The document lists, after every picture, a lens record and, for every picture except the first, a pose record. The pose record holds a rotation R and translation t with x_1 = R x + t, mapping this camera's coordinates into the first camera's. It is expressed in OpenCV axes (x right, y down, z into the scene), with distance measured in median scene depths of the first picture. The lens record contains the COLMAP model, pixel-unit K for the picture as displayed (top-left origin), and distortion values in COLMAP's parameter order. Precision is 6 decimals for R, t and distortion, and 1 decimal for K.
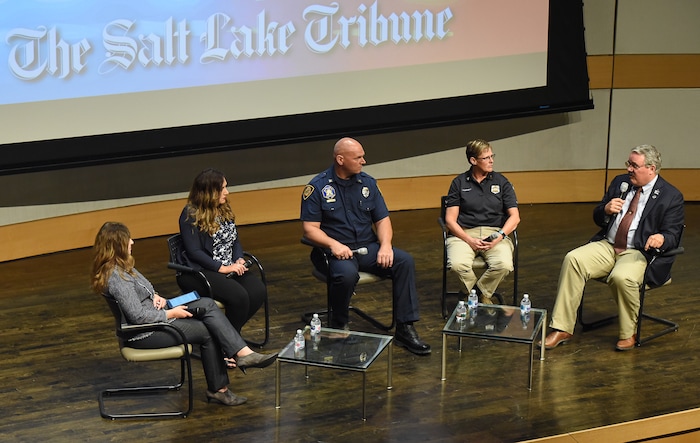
lens RADIAL K [[2290.7, 0, 350.0], [0, 2290.7, 221.5], [0, 0, 1]] dist [0.372410, -1.918050]
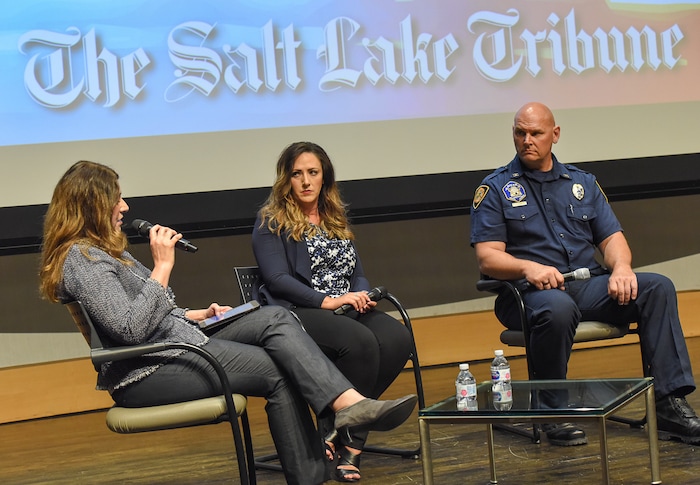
lens RADIAL K [[1546.7, 0, 350.0], [0, 1546.7, 242.5], [0, 0, 1]] dist [-0.050536, -0.371986]
pose [[0.986361, -0.093731, -0.135299, 0.001434], [0.057367, 0.966243, -0.251165, 0.091677], [0.154274, 0.239978, 0.958442, 0.581534]]
